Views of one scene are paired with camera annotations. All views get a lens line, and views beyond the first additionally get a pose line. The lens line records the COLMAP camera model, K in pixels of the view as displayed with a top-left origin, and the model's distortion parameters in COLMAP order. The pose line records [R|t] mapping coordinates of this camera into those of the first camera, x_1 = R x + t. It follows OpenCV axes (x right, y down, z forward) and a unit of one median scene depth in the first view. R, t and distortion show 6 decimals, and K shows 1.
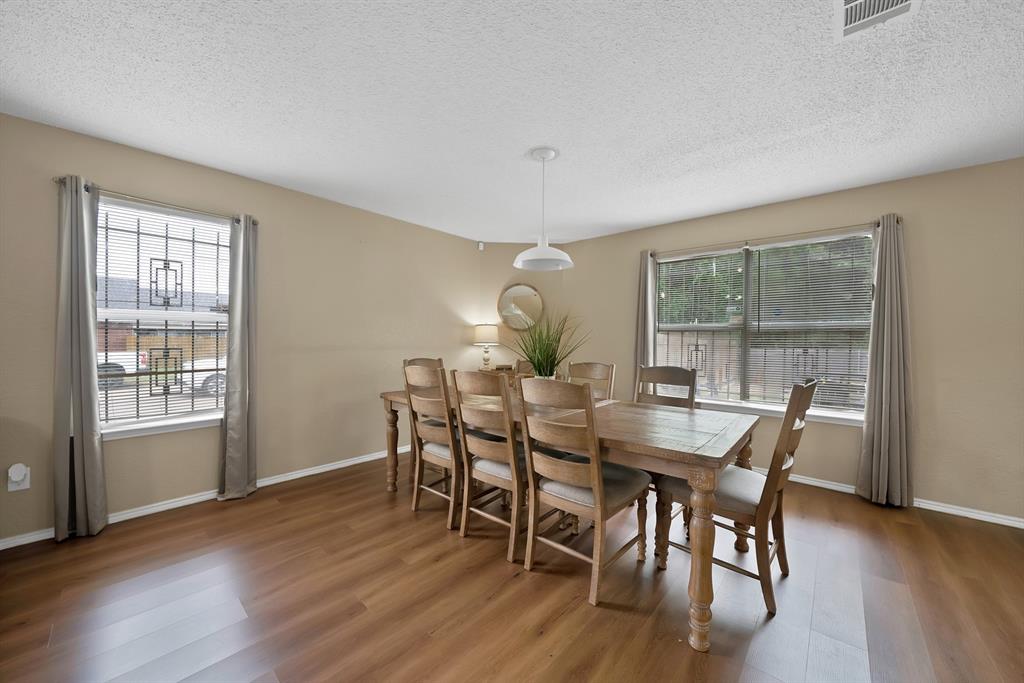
lens RADIAL K [[372.4, 0, 510.3], [0, 372.4, 343.9], [0, 0, 1]] dist [-0.019853, 0.001659]
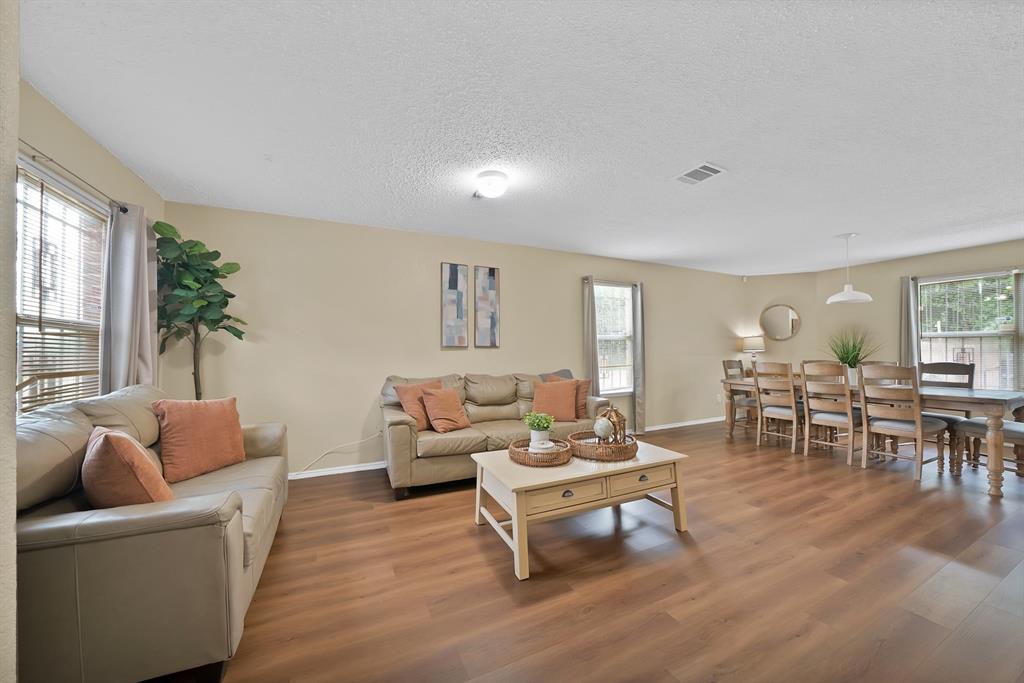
lens RADIAL K [[372.4, 0, 515.2], [0, 372.4, 345.7], [0, 0, 1]] dist [-0.019853, 0.001659]
pose [[0.929718, -0.020305, -0.367712, -0.604412], [0.012251, 0.999632, -0.024222, 0.006438], [0.368069, 0.018015, 0.929624, -0.929705]]
